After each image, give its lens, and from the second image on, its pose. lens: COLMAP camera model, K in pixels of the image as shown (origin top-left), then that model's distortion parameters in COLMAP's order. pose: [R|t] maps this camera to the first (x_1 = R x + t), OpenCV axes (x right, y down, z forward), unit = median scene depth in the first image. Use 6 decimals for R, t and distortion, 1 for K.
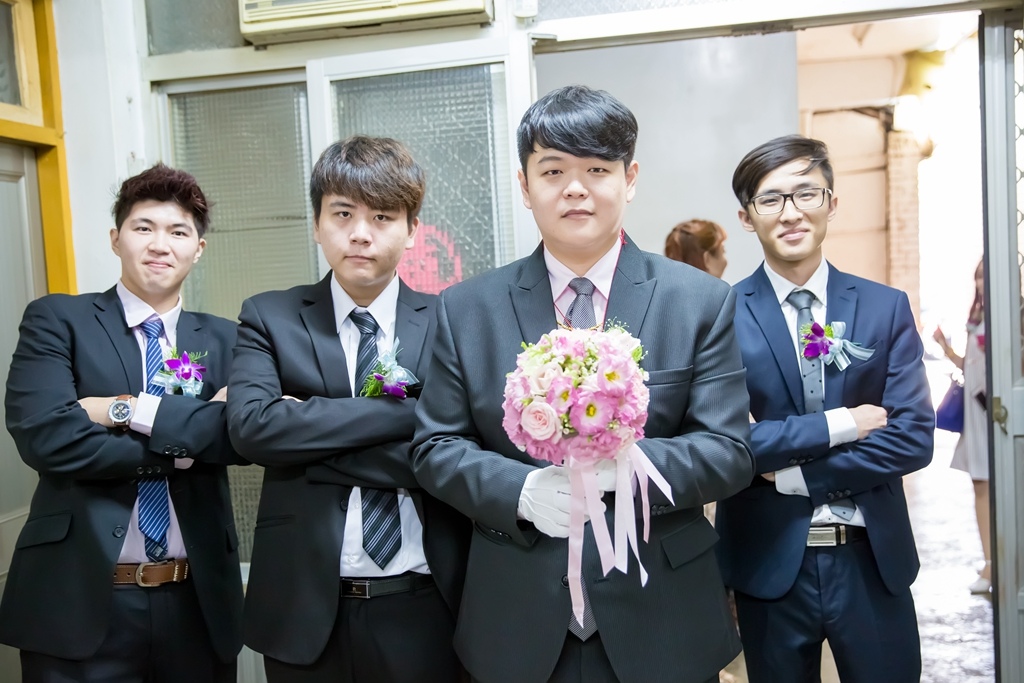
lens RADIAL K [[983.7, 0, 512.0], [0, 983.7, 341.5], [0, 0, 1]] dist [0.004945, 0.001368]
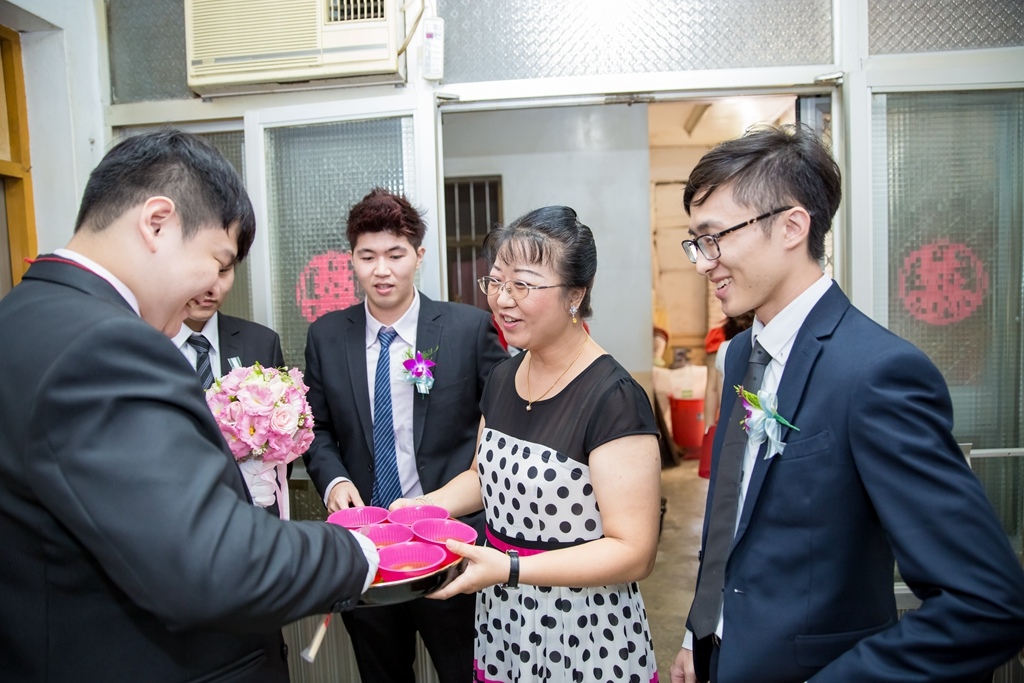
lens RADIAL K [[694.7, 0, 512.0], [0, 694.7, 341.5], [0, 0, 1]] dist [-0.063880, 0.039282]
pose [[0.994952, 0.011920, 0.099643, 0.028070], [-0.011742, 0.999928, -0.002368, -0.013913], [-0.099664, 0.001186, 0.995020, 0.160848]]
